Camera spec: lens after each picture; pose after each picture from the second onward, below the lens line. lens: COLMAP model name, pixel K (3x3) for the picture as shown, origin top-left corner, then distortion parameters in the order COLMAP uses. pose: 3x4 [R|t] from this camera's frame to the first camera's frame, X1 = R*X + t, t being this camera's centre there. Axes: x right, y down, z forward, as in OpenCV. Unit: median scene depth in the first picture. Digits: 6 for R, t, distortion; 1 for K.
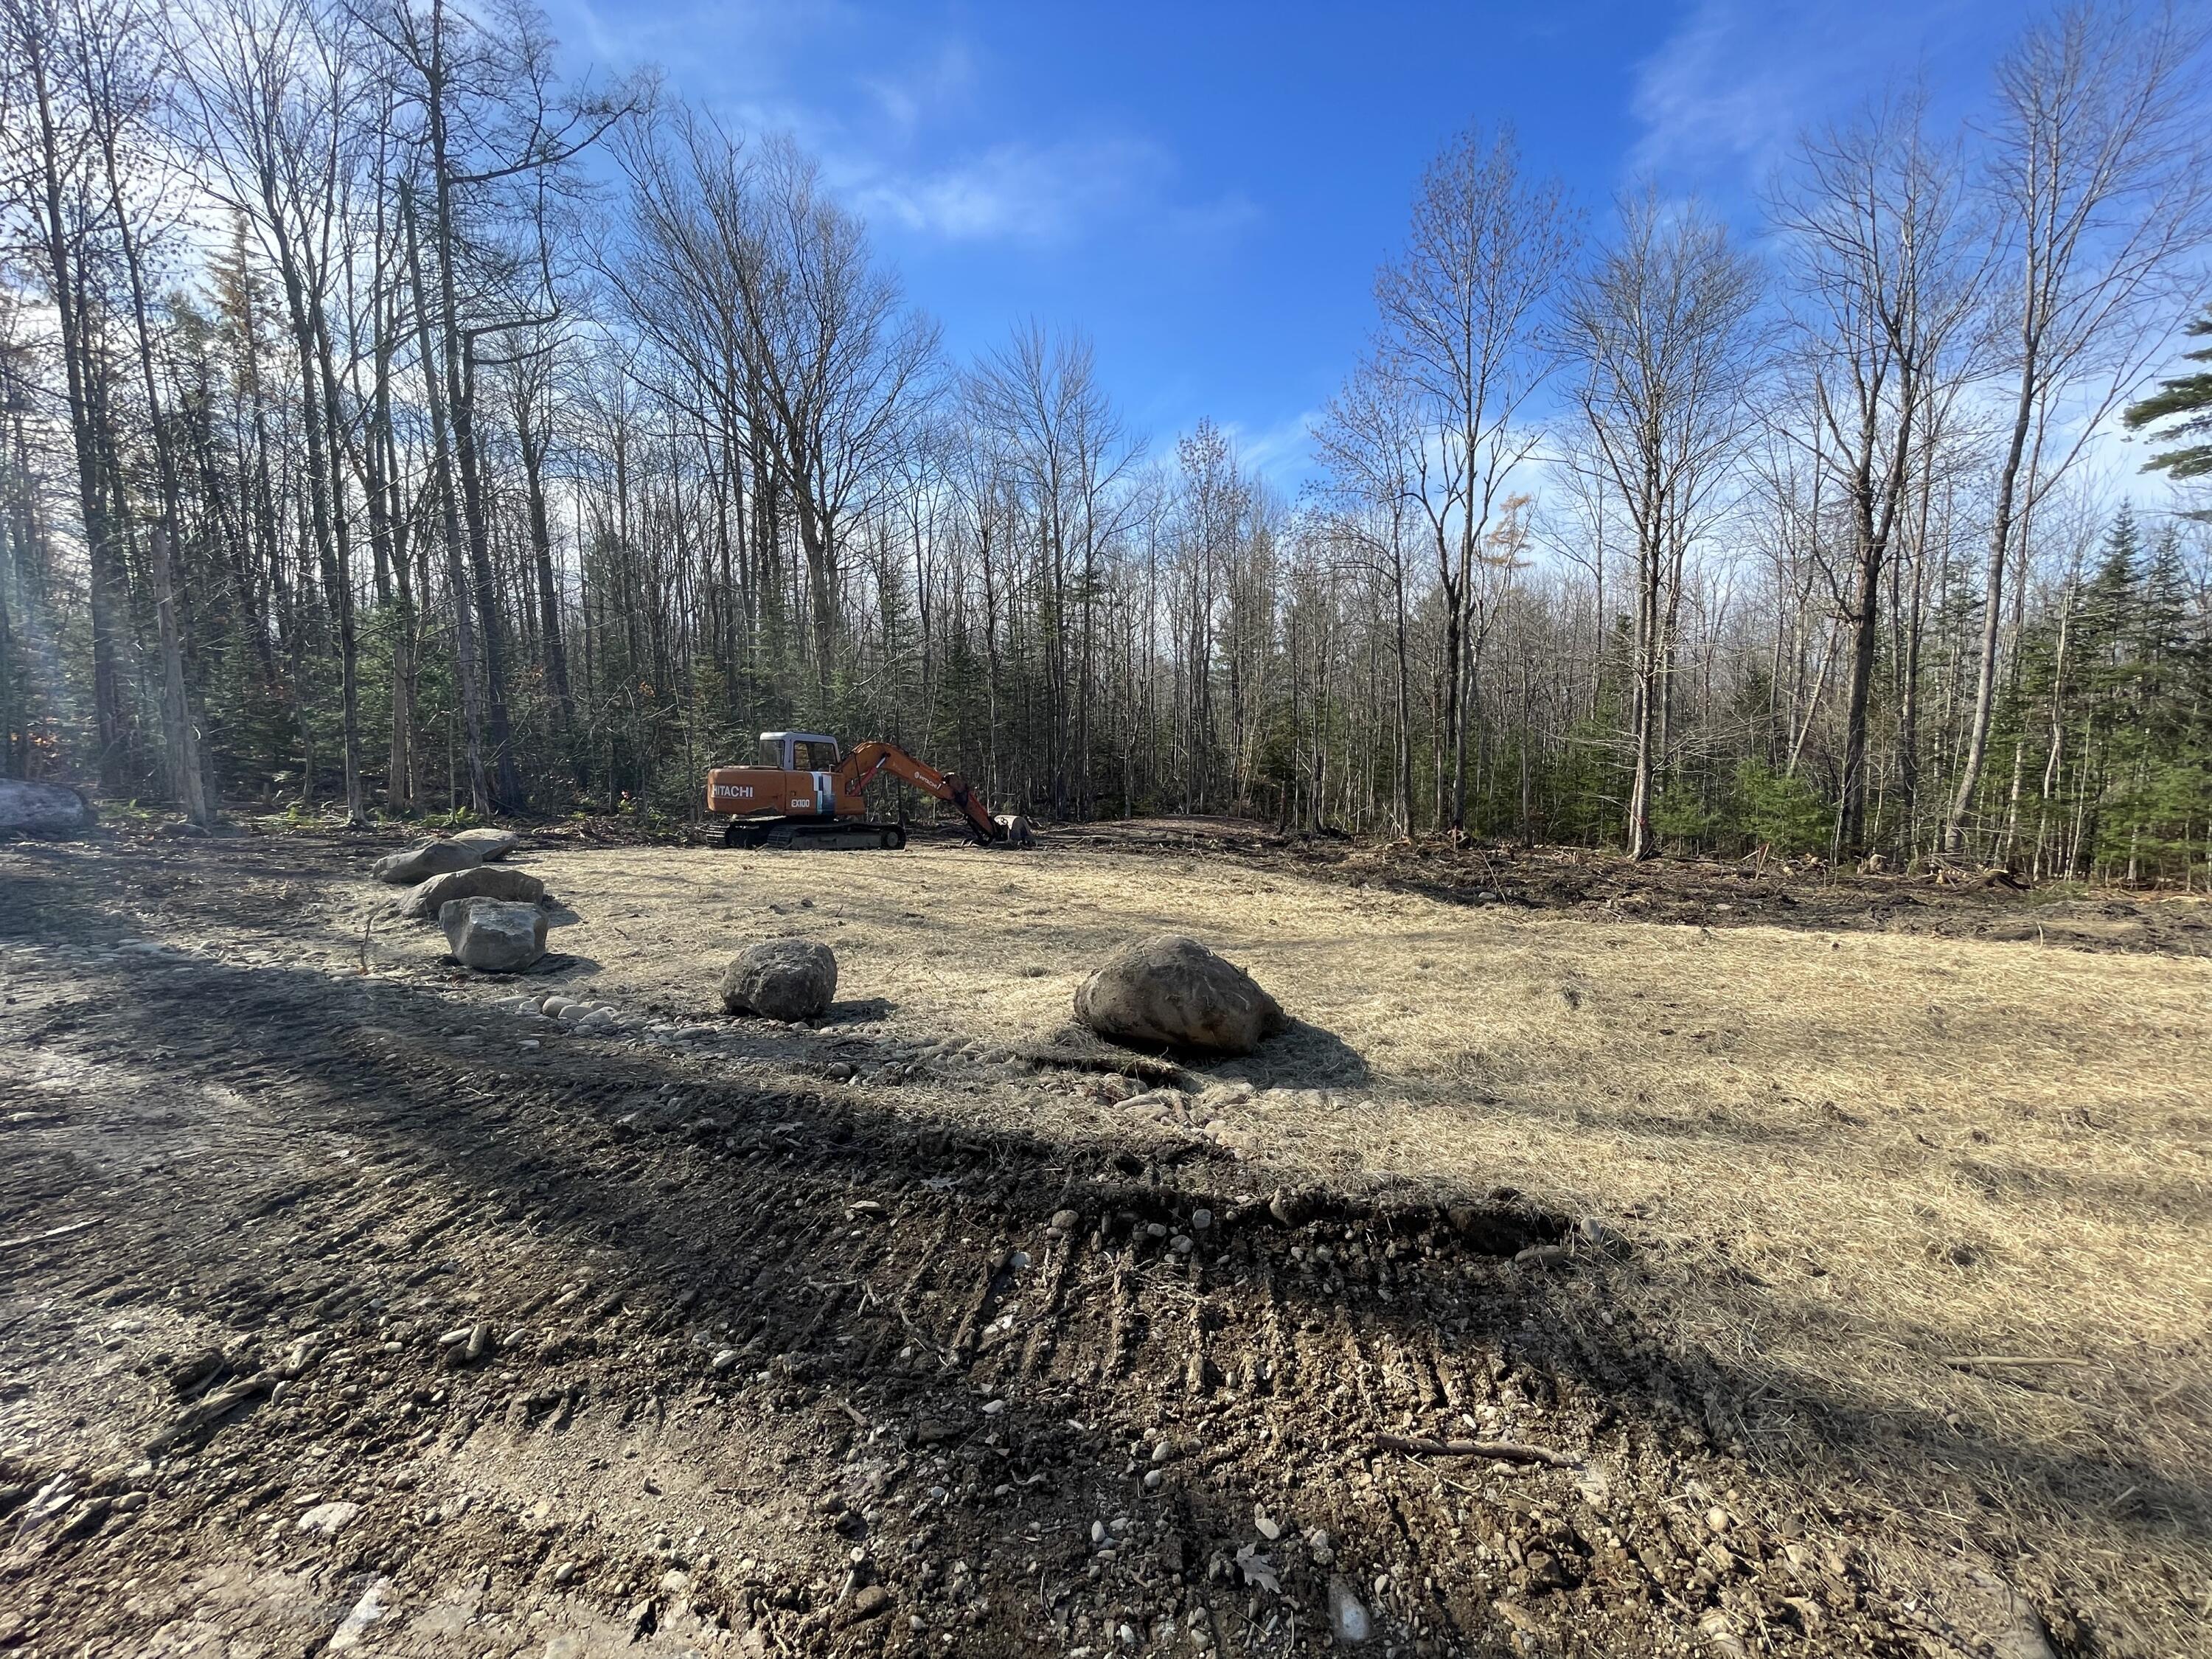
lens RADIAL K [[892.7, 0, 1105.4], [0, 892.7, 844.2], [0, 0, 1]] dist [-0.004162, 0.000556]
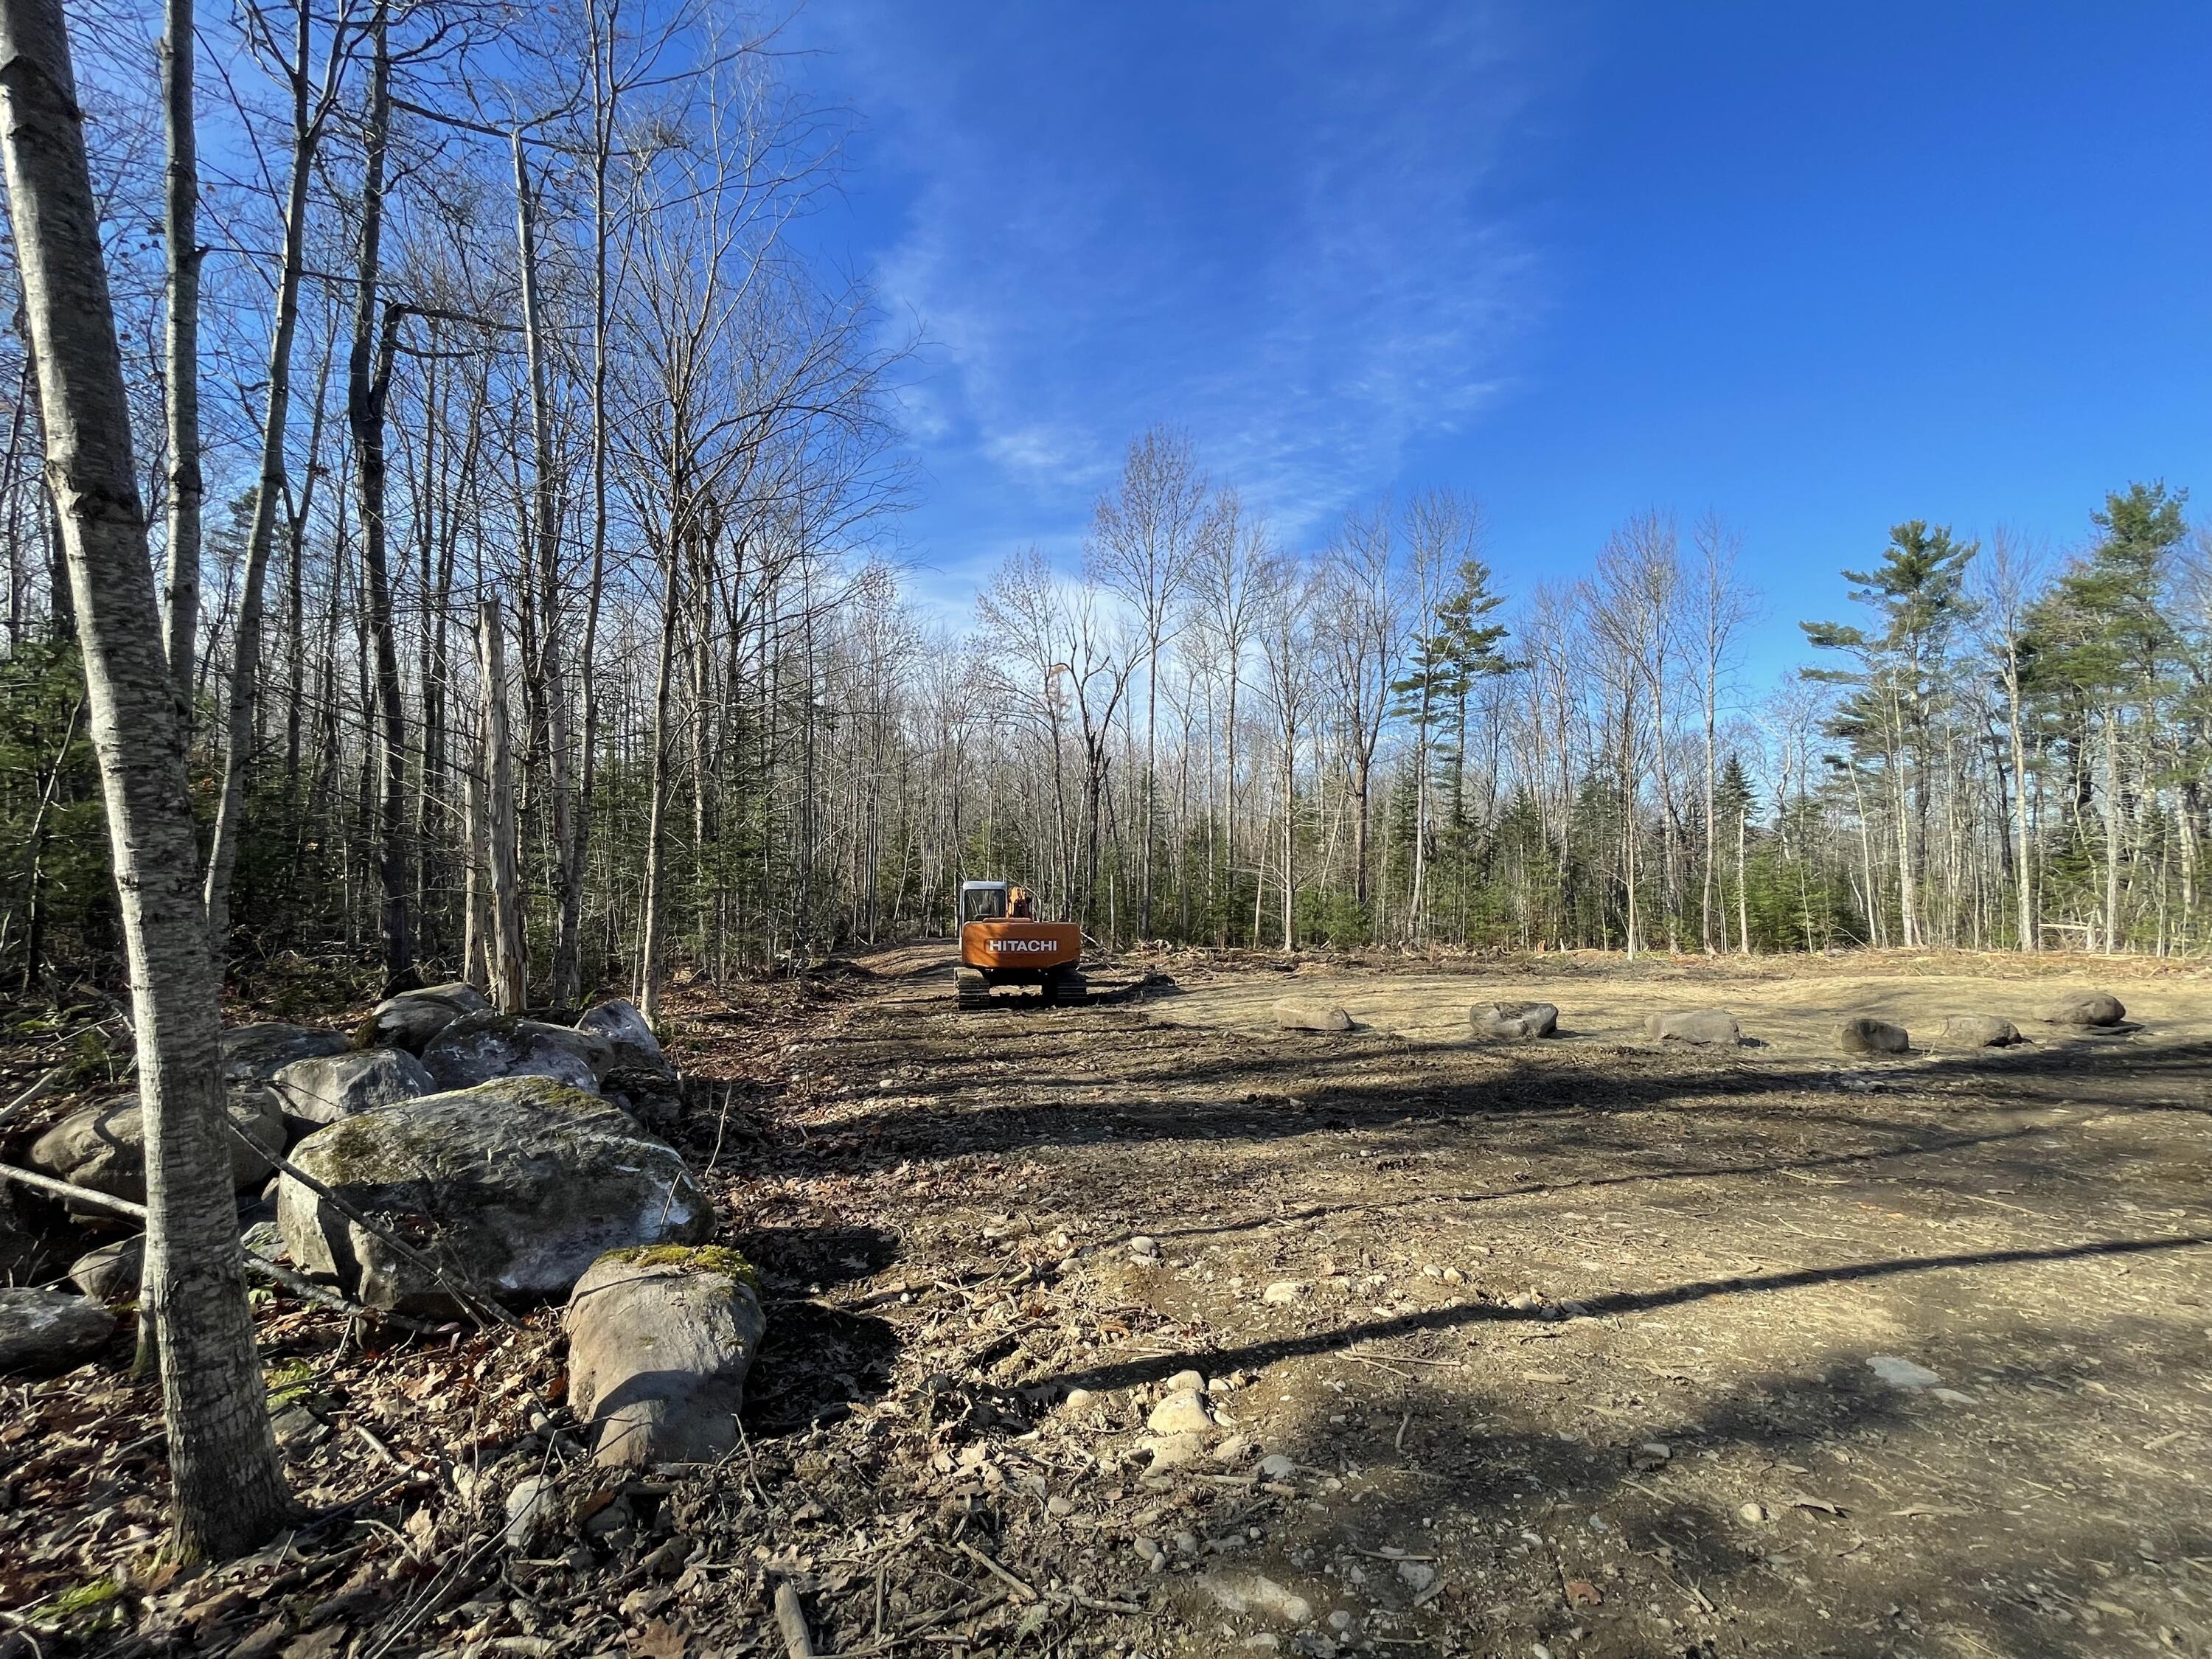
lens RADIAL K [[892.7, 0, 1107.9], [0, 892.7, 825.7], [0, 0, 1]] dist [-0.004162, 0.000556]
pose [[0.732664, 0.029553, 0.679948, -1.209483], [0.067953, 0.990888, -0.116289, -0.085544], [-0.677190, 0.131405, 0.723980, 0.299111]]
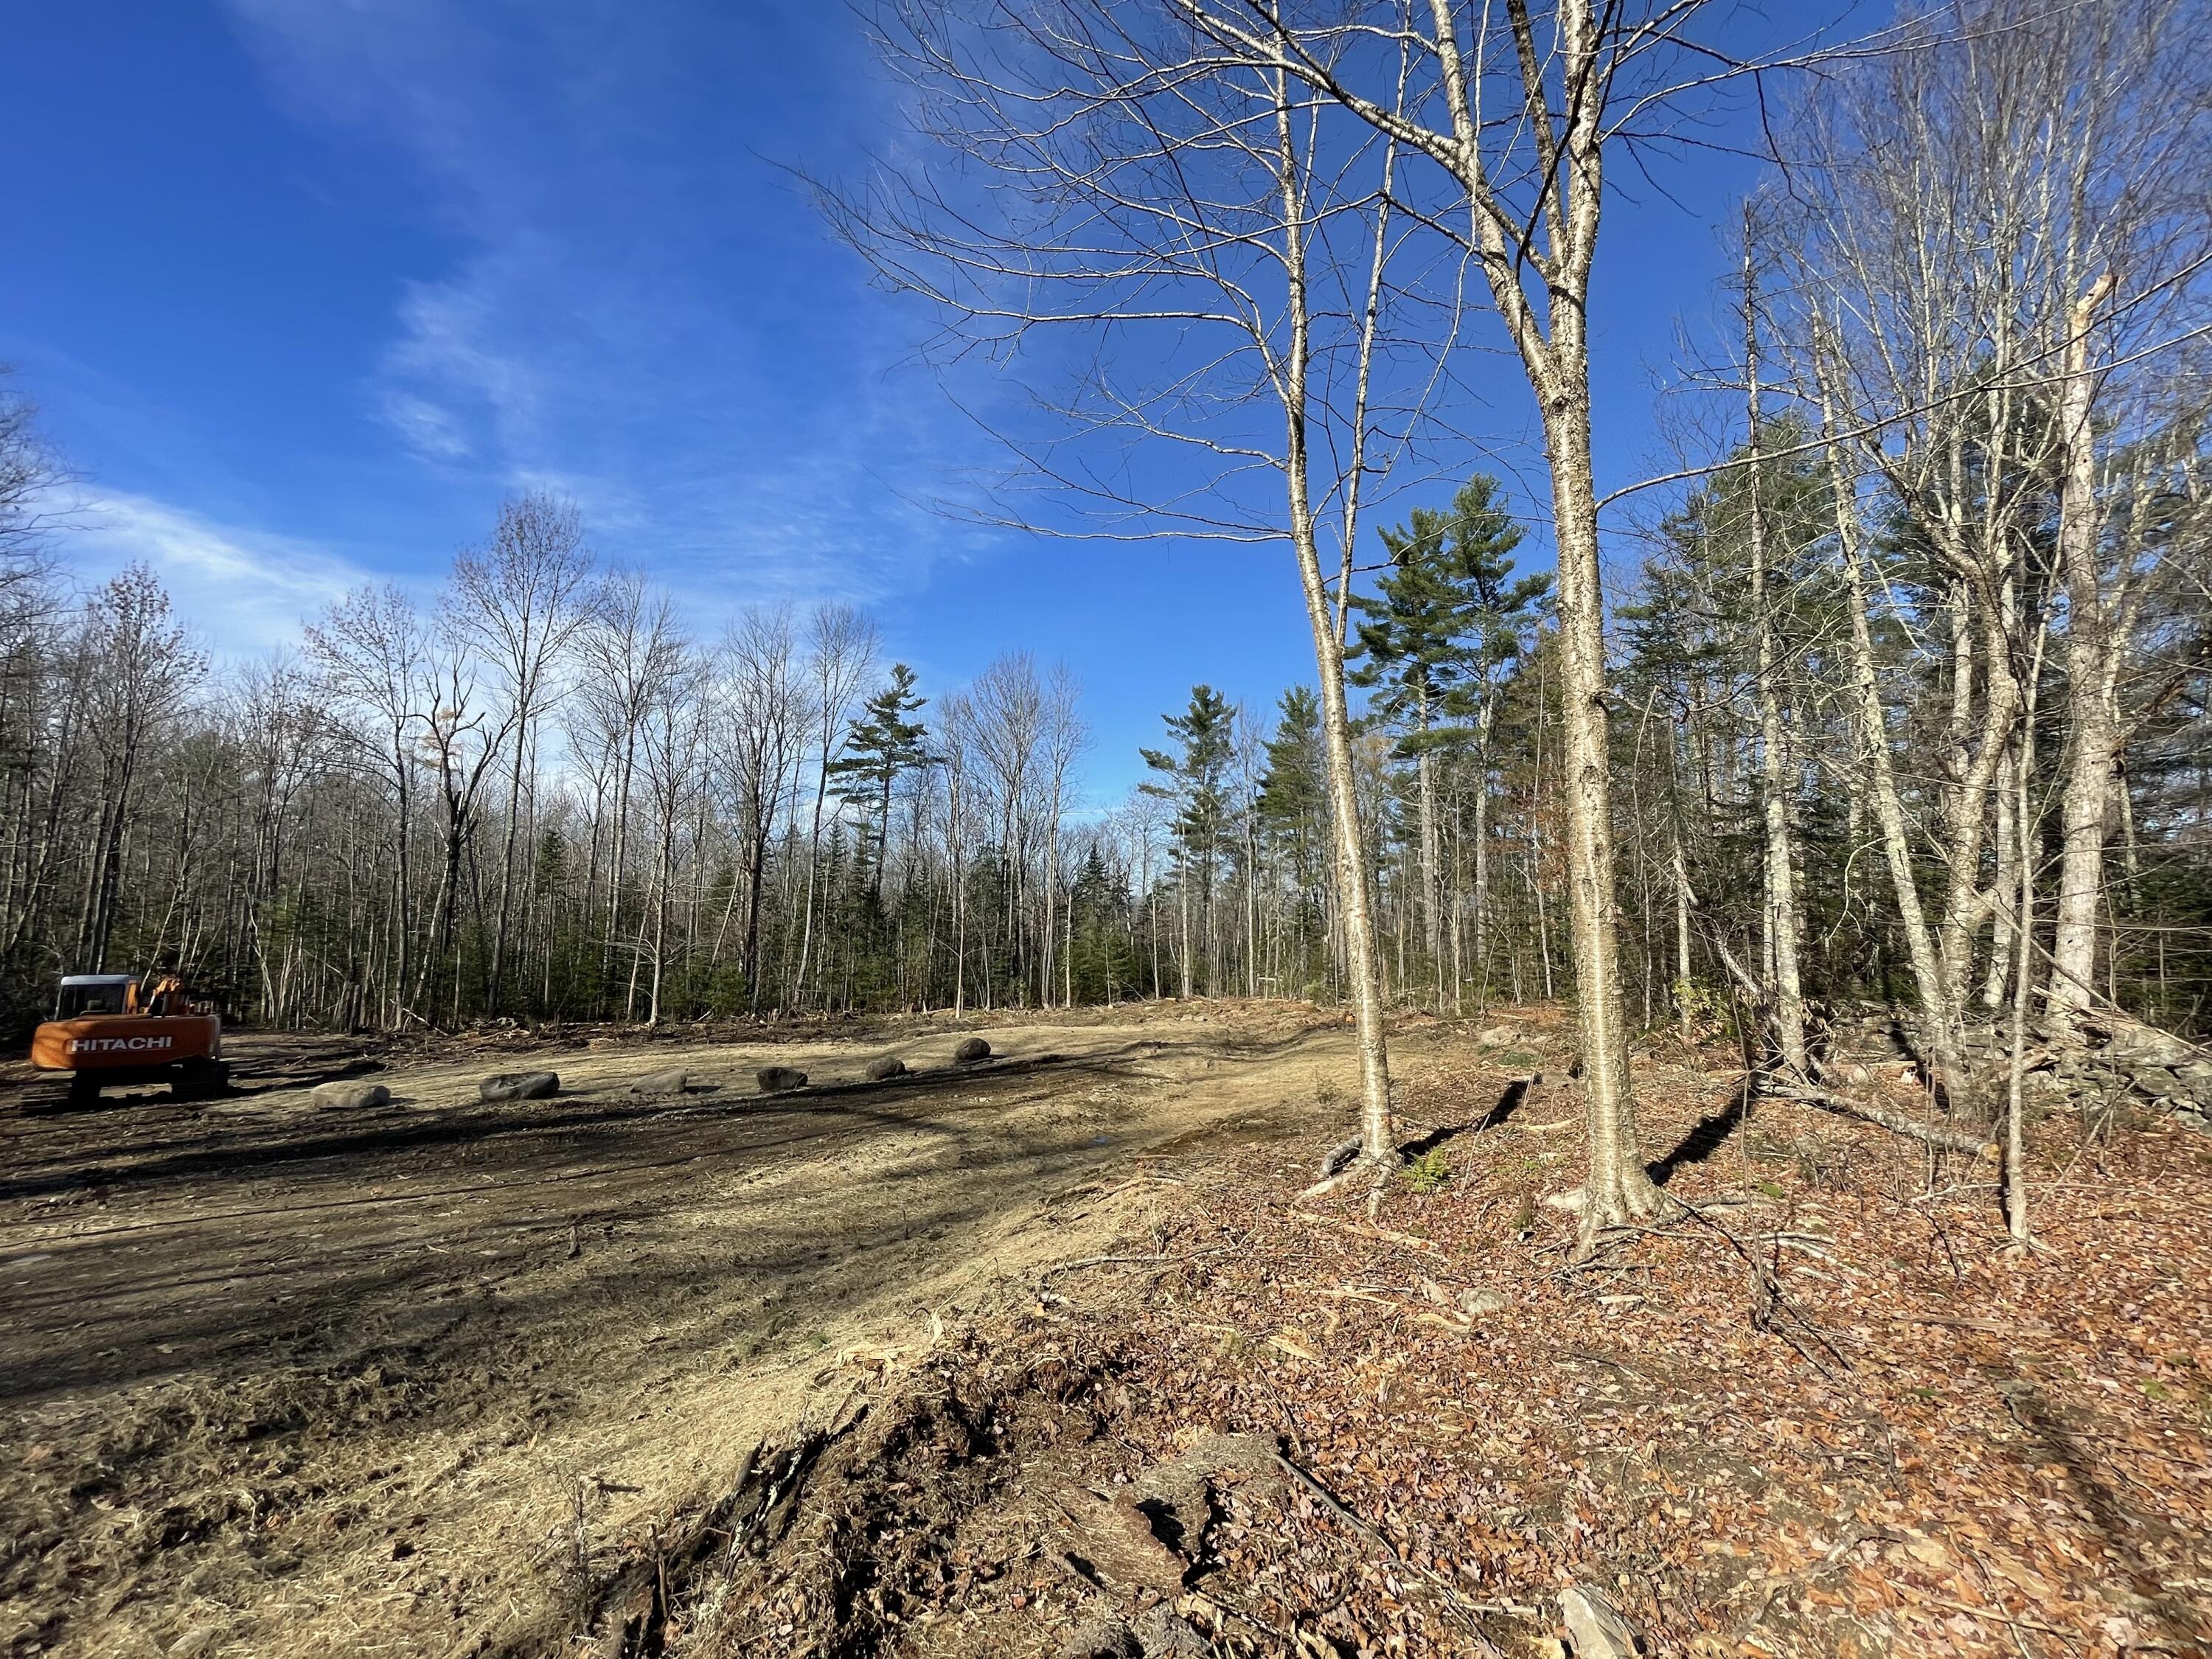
lens RADIAL K [[892.7, 0, 1104.6], [0, 892.7, 824.3], [0, 0, 1]] dist [-0.004162, 0.000556]
pose [[0.305519, 0.108646, 0.945967, -1.210099], [0.088255, 0.985961, -0.141744, -0.078671], [-0.948087, 0.126792, 0.291641, -0.316626]]
